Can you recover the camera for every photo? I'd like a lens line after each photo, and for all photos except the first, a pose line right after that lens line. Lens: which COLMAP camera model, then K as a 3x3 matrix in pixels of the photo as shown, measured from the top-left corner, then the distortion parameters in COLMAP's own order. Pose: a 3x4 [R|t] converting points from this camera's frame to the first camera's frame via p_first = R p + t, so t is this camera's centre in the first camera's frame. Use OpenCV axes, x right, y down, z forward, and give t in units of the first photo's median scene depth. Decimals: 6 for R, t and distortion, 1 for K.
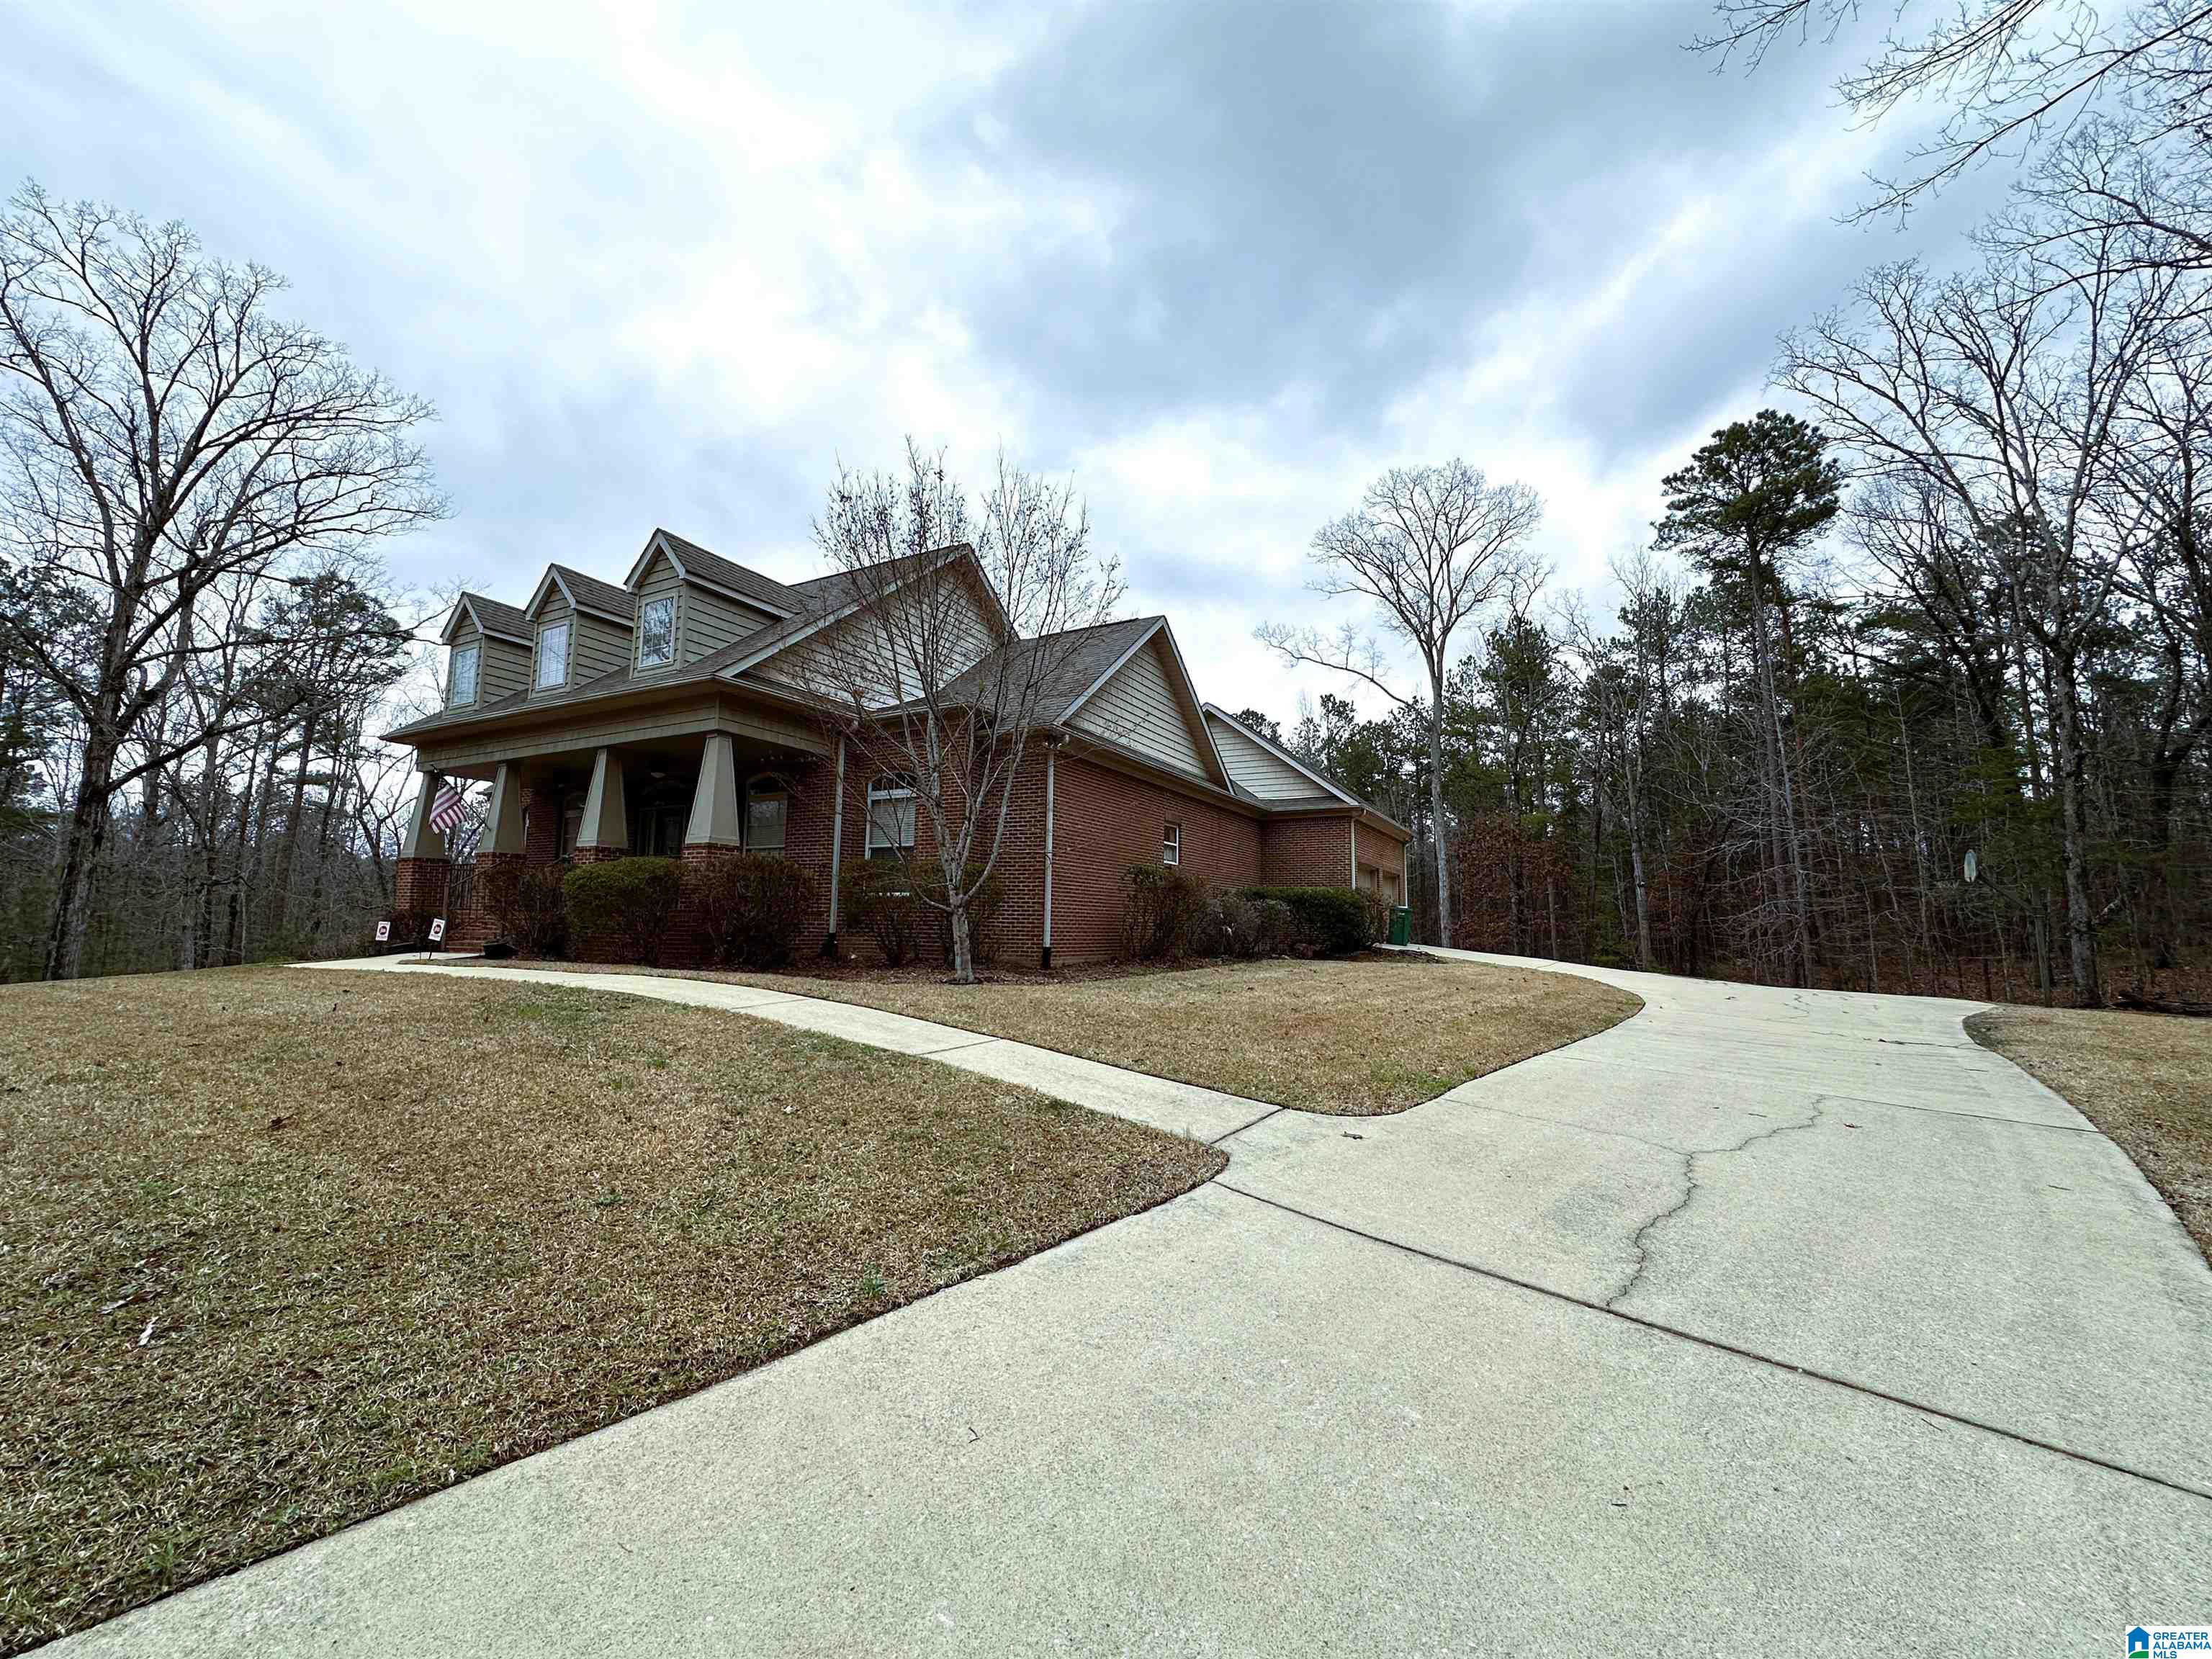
lens RADIAL K [[899.8, 0, 1108.2], [0, 899.8, 824.6], [0, 0, 1]] dist [-0.015145, 0.000120]
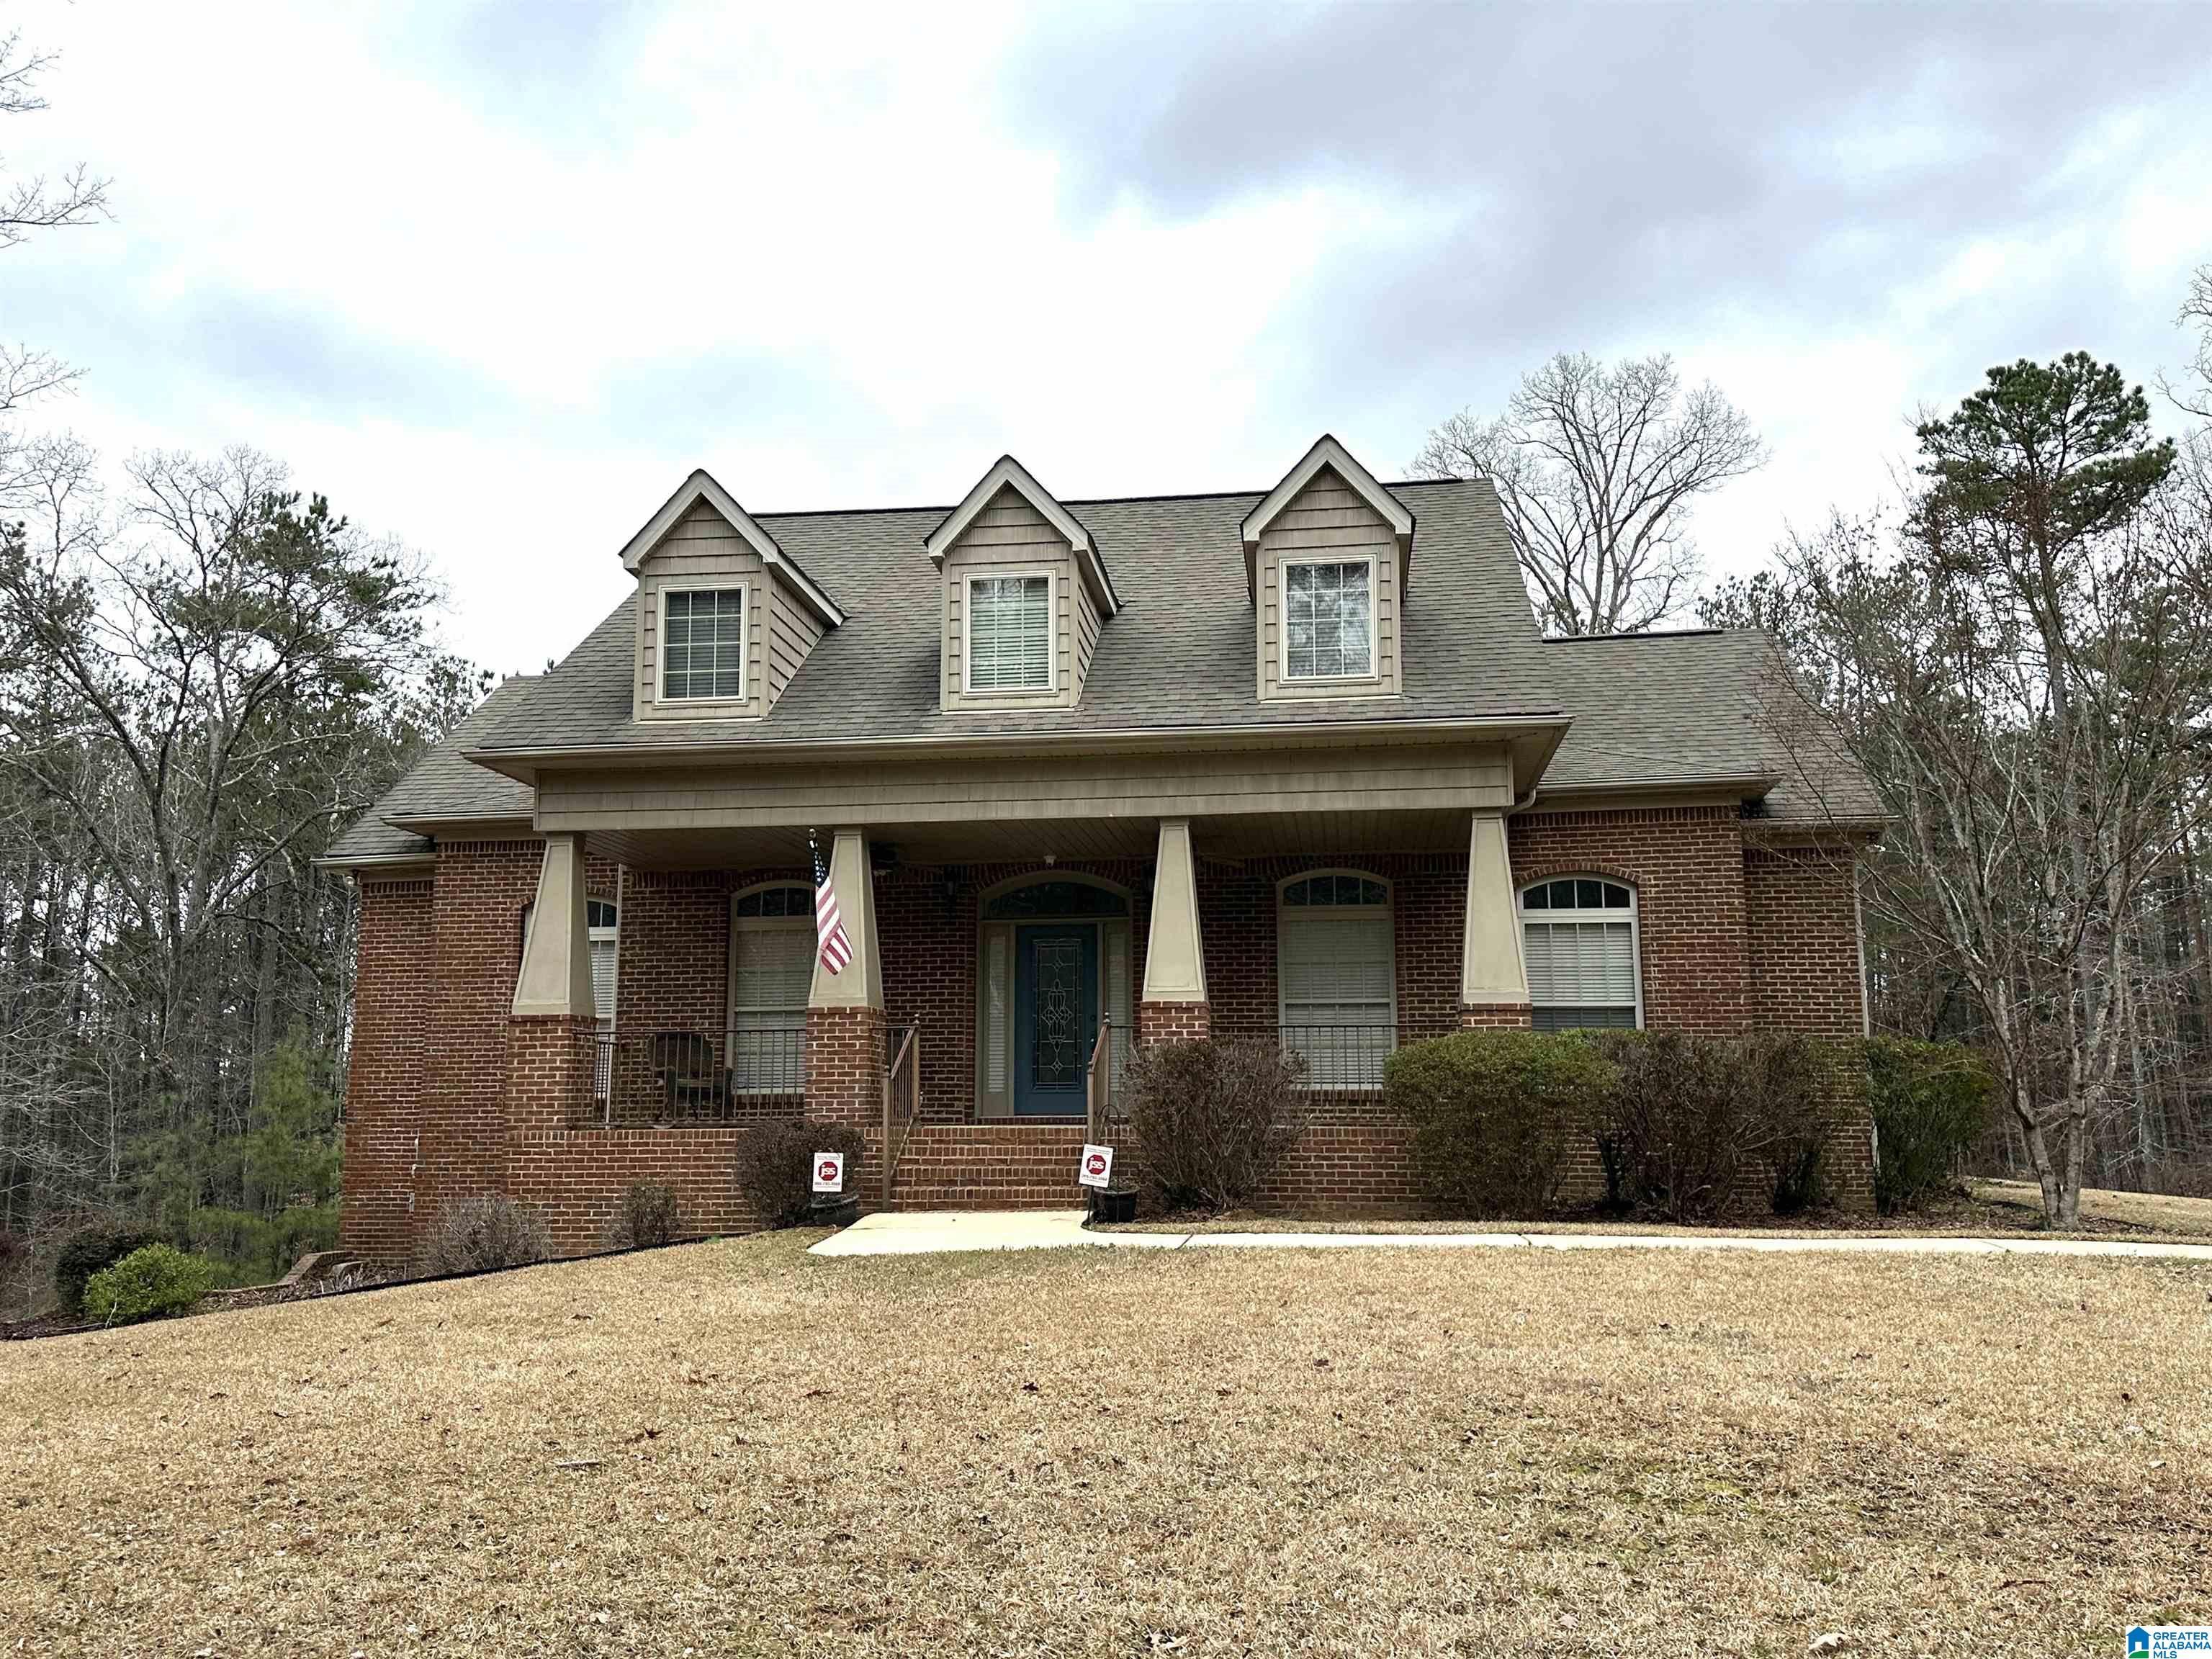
lens RADIAL K [[1801.7, 0, 1106.0], [0, 1801.7, 829.5], [0, 0, 1]] dist [0.115887, -0.206913]
pose [[0.925843, 0.042756, 0.375481, -0.962408], [-0.022494, 0.998052, -0.058185, -0.014870], [-0.377238, 0.045424, 0.925002, 0.021272]]
